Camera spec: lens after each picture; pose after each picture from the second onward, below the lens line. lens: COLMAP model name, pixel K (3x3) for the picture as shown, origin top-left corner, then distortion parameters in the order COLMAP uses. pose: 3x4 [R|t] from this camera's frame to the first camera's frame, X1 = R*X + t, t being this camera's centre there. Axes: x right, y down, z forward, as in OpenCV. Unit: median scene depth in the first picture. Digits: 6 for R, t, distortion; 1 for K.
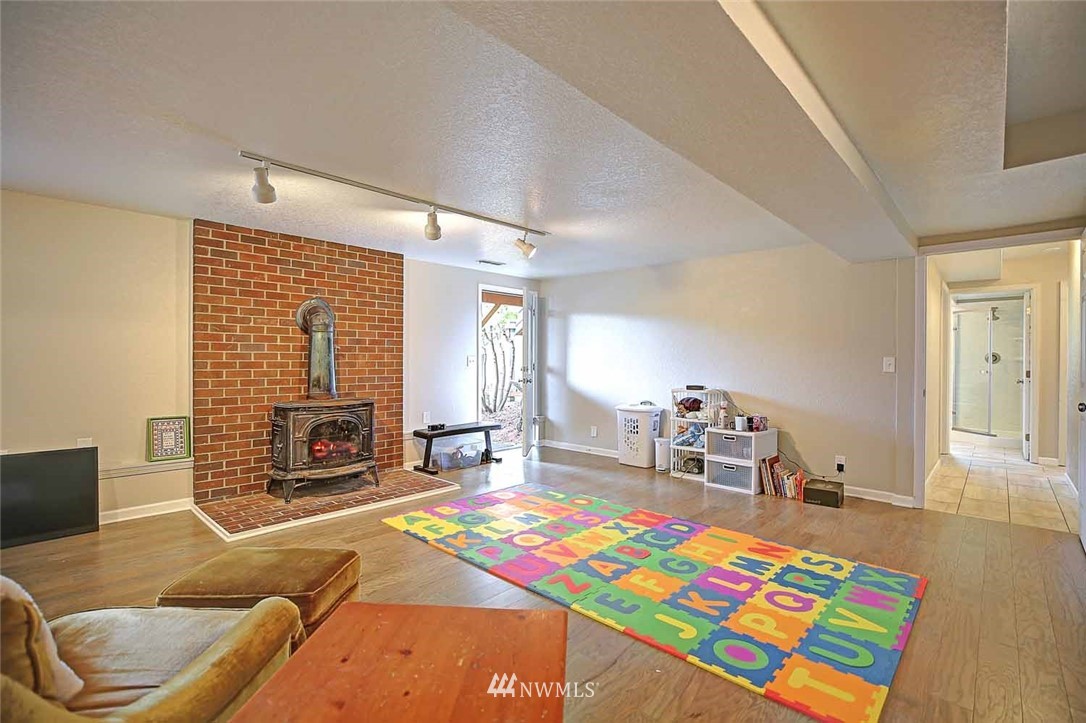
lens RADIAL K [[505.6, 0, 536.9], [0, 505.6, 360.8], [0, 0, 1]] dist [-0.026886, 0.008469]
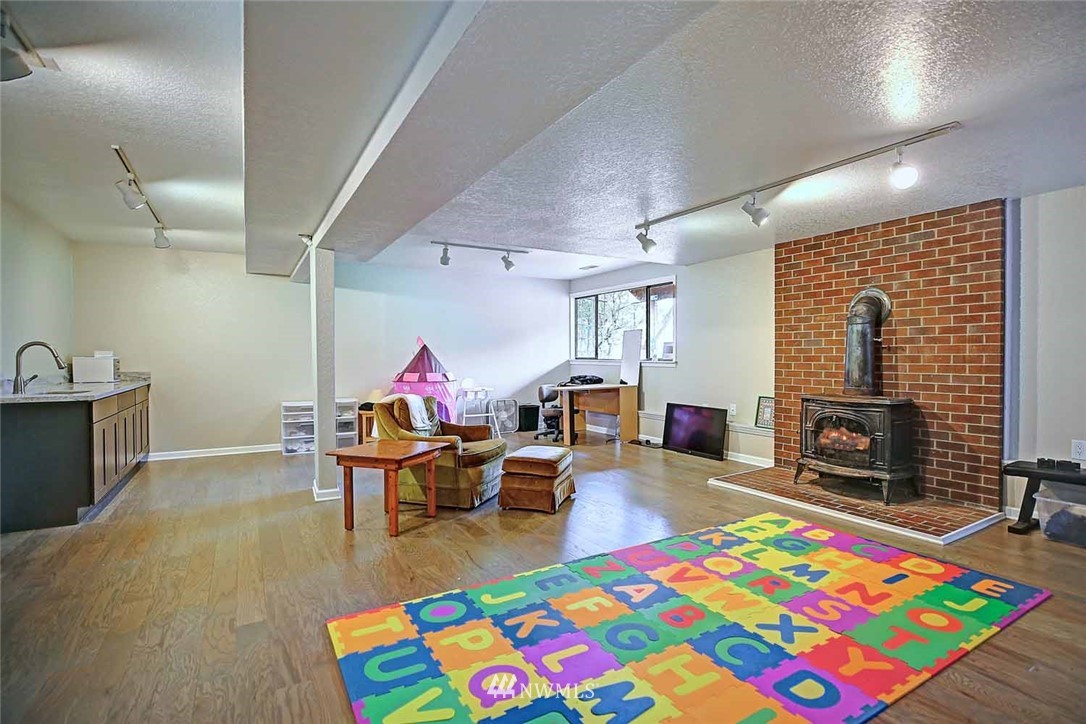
lens RADIAL K [[505.6, 0, 536.9], [0, 505.6, 361.3], [0, 0, 1]] dist [-0.026886, 0.008469]
pose [[-0.288163, 0.009154, -0.957538, 0.840510], [0.001327, 0.999957, 0.009160, 0.004006], [0.957581, 0.001369, -0.288162, 0.897631]]
